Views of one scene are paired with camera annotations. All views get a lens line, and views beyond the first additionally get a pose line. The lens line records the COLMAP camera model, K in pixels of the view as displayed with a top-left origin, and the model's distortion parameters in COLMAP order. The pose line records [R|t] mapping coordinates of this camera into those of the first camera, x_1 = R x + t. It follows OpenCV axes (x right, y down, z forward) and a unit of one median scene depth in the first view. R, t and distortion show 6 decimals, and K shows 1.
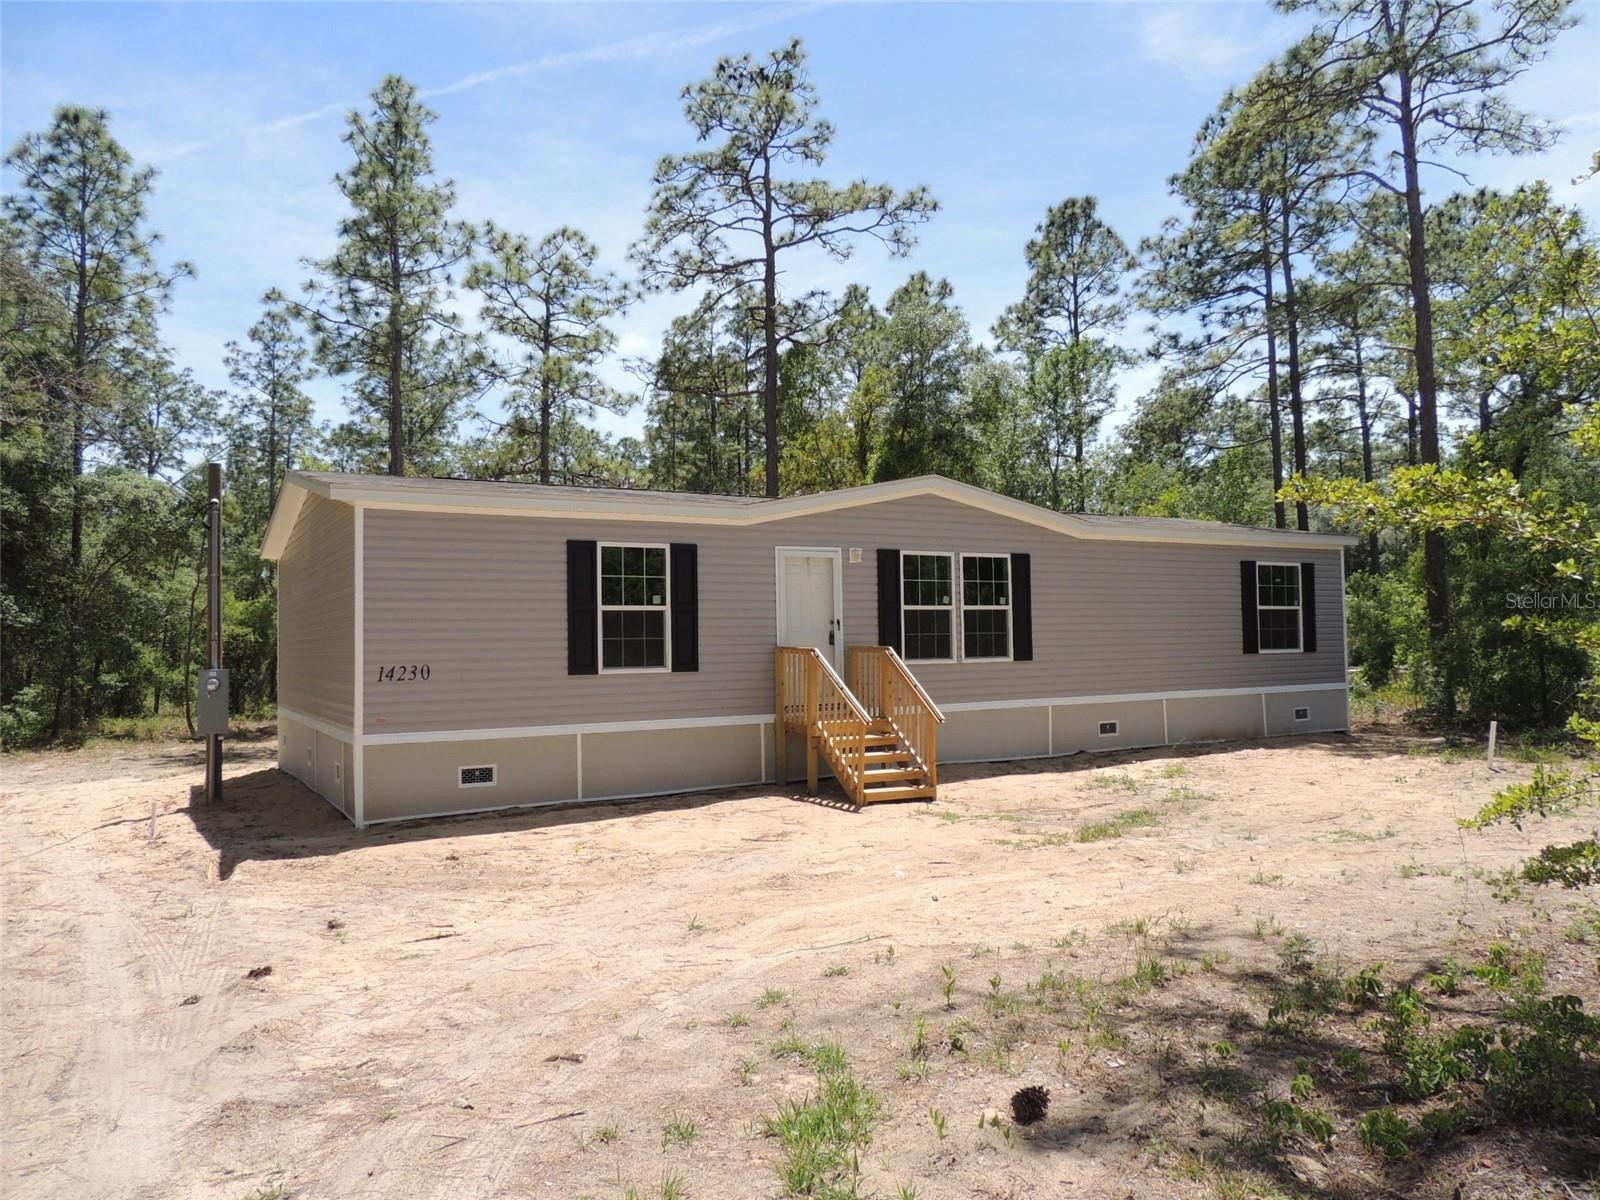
lens RADIAL K [[1137.8, 0, 792.6], [0, 1137.8, 596.6], [0, 0, 1]] dist [-0.025357, 0.006786]
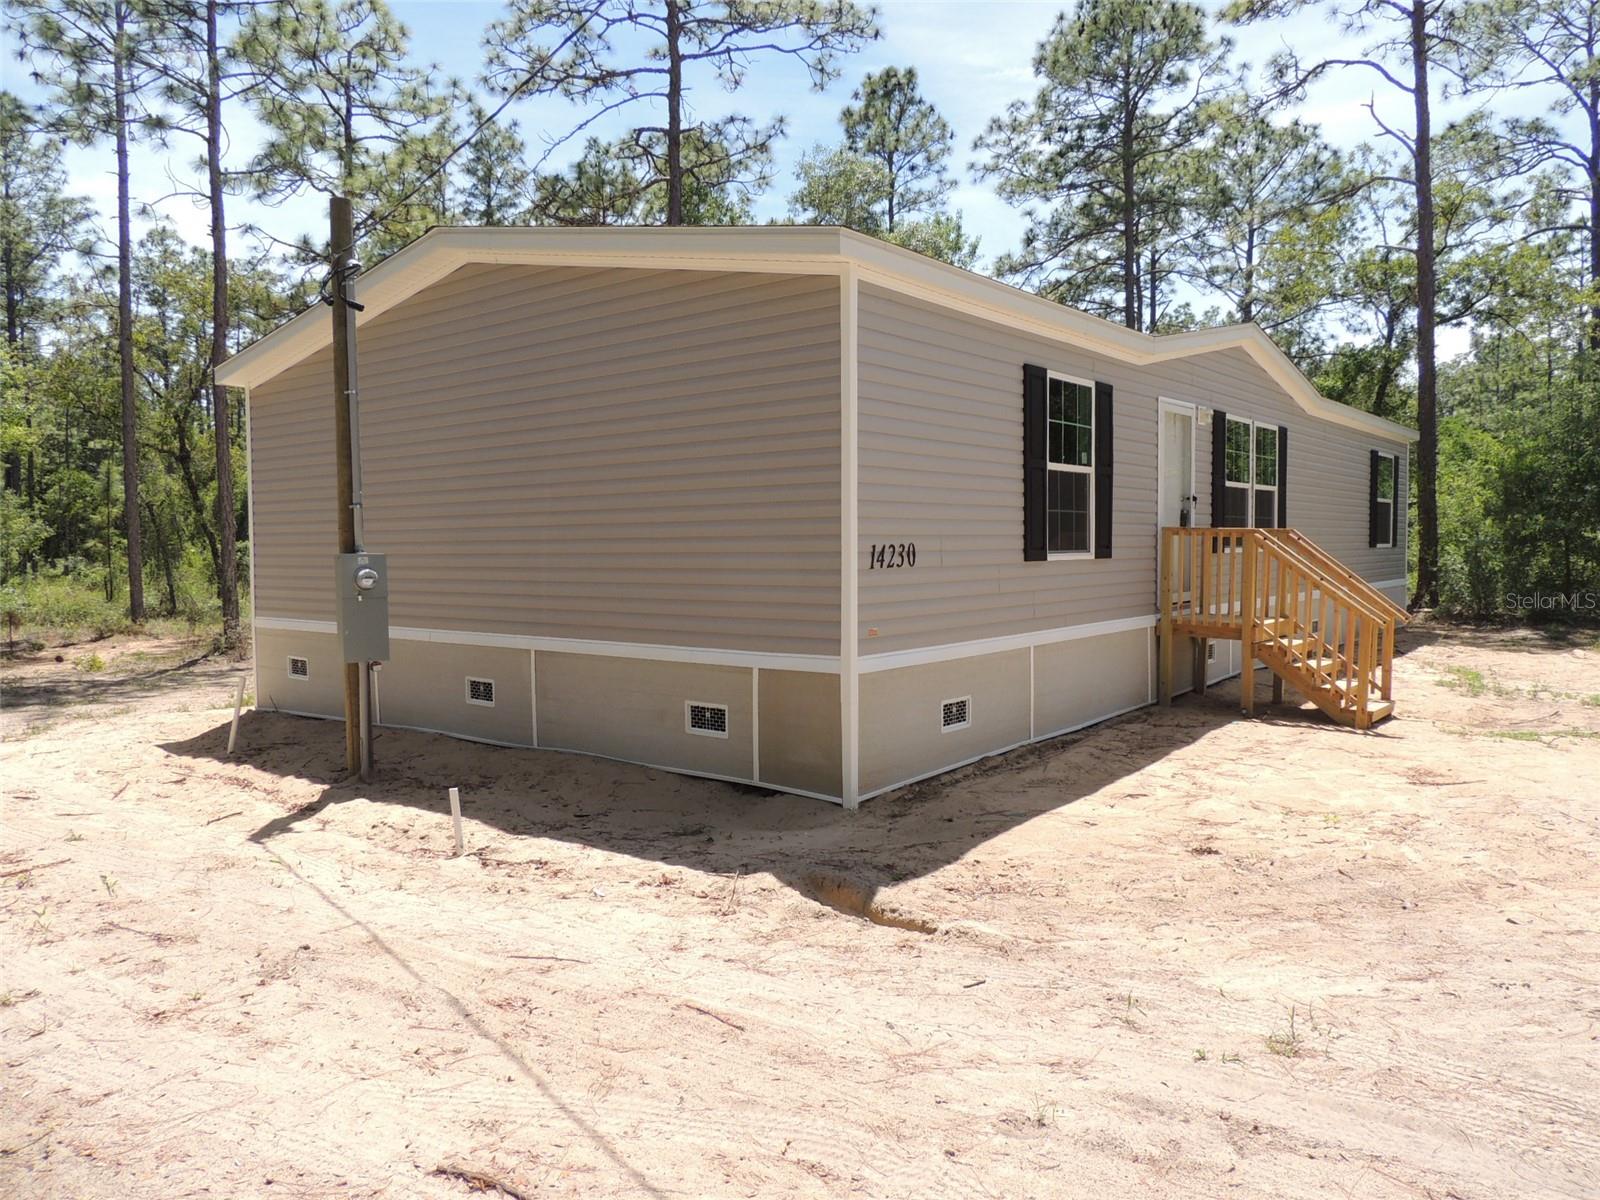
lens RADIAL K [[1137.8, 0, 802.1], [0, 1137.8, 608.7], [0, 0, 1]] dist [-0.025357, 0.006786]
pose [[0.933703, -0.010169, 0.357905, -0.466526], [-0.023957, 0.995582, 0.090786, 0.031299], [-0.357247, -0.093342, 0.929334, 0.333705]]
